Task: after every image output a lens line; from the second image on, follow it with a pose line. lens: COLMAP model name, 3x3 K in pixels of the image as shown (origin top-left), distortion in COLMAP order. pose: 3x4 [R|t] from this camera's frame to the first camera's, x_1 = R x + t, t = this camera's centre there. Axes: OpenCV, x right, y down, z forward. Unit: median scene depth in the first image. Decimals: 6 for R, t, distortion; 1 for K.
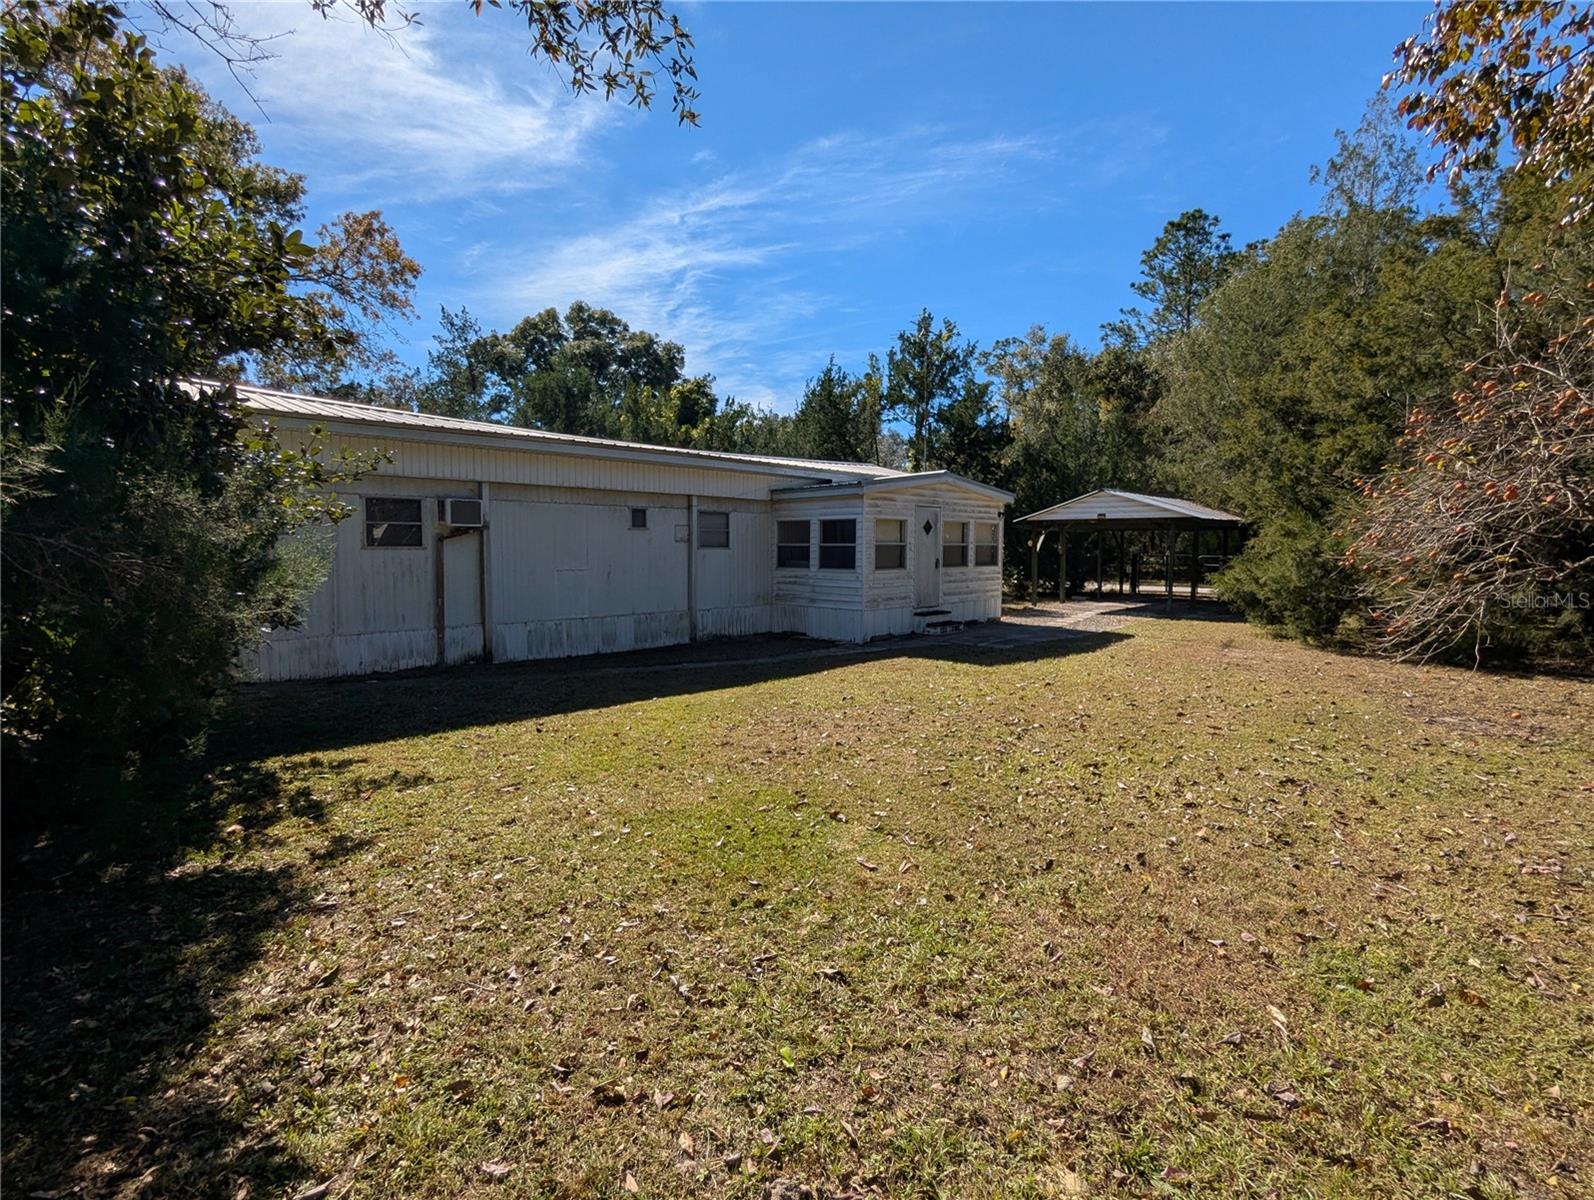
lens RADIAL K [[722.9, 0, 797.0], [0, 722.9, 600.0], [0, 0, 1]] dist [0.008428, -0.000078]
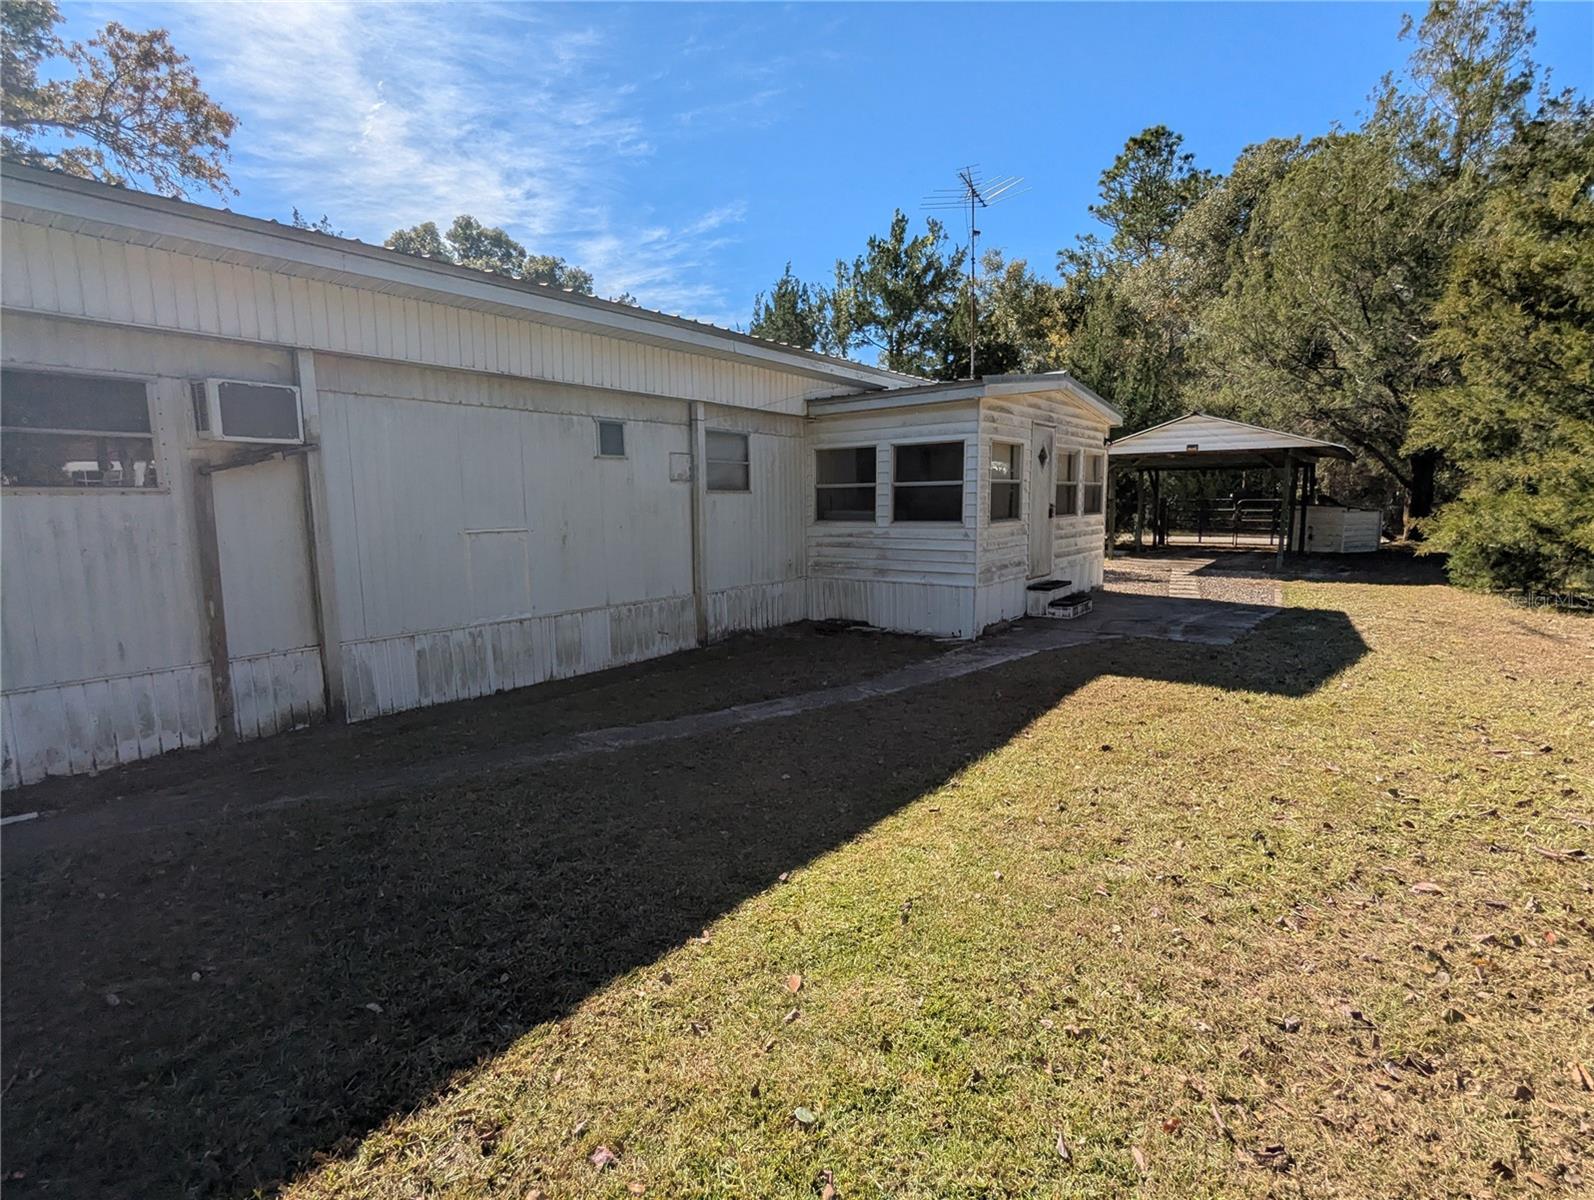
lens RADIAL K [[738.3, 0, 807.3], [0, 738.3, 597.4], [0, 0, 1]] dist [-0.000391, 0.000760]
pose [[0.990844, -0.031738, 0.131228, -0.123897], [0.024201, 0.997986, 0.058642, -0.015666], [-0.132825, -0.054929, 0.989616, 0.335727]]
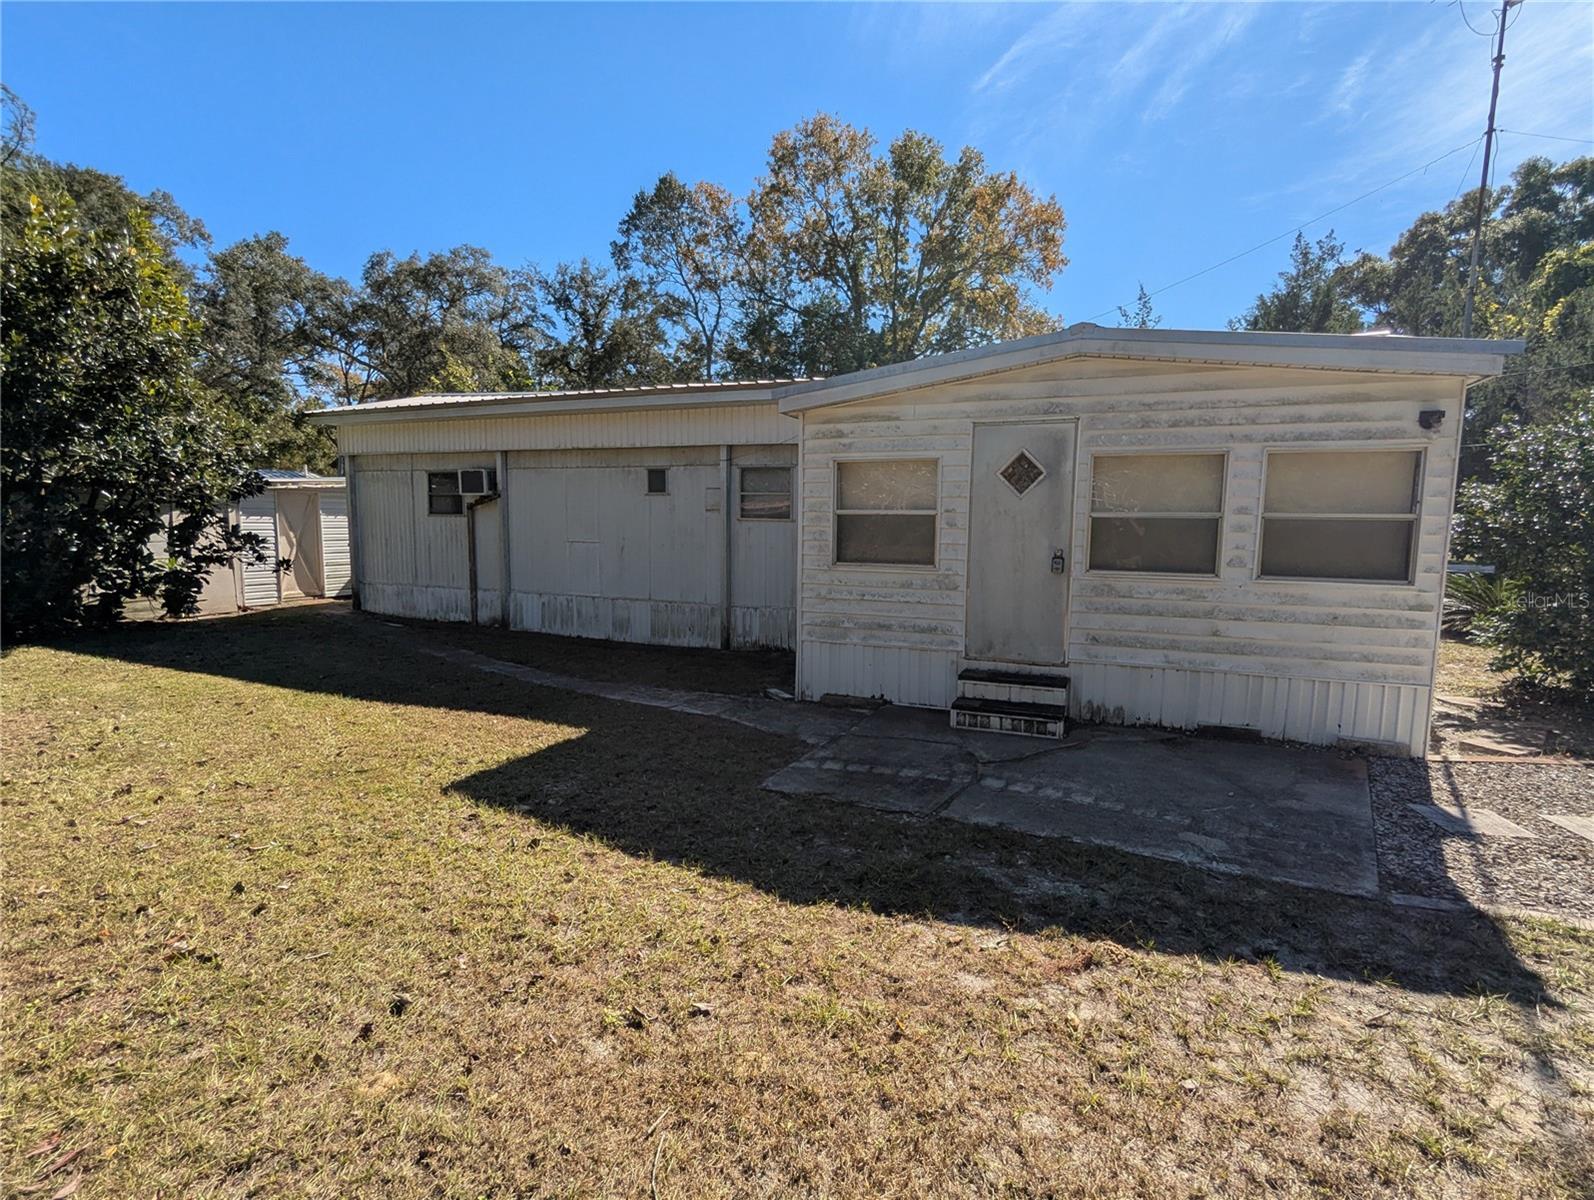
lens RADIAL K [[738.3, 0, 807.3], [0, 738.3, 597.4], [0, 0, 1]] dist [-0.000391, 0.000760]
pose [[0.415911, 0.100999, -0.903779, 0.505353], [-0.076681, 0.994169, 0.075812, -0.050538], [0.906166, 0.037772, 0.421231, 0.689071]]
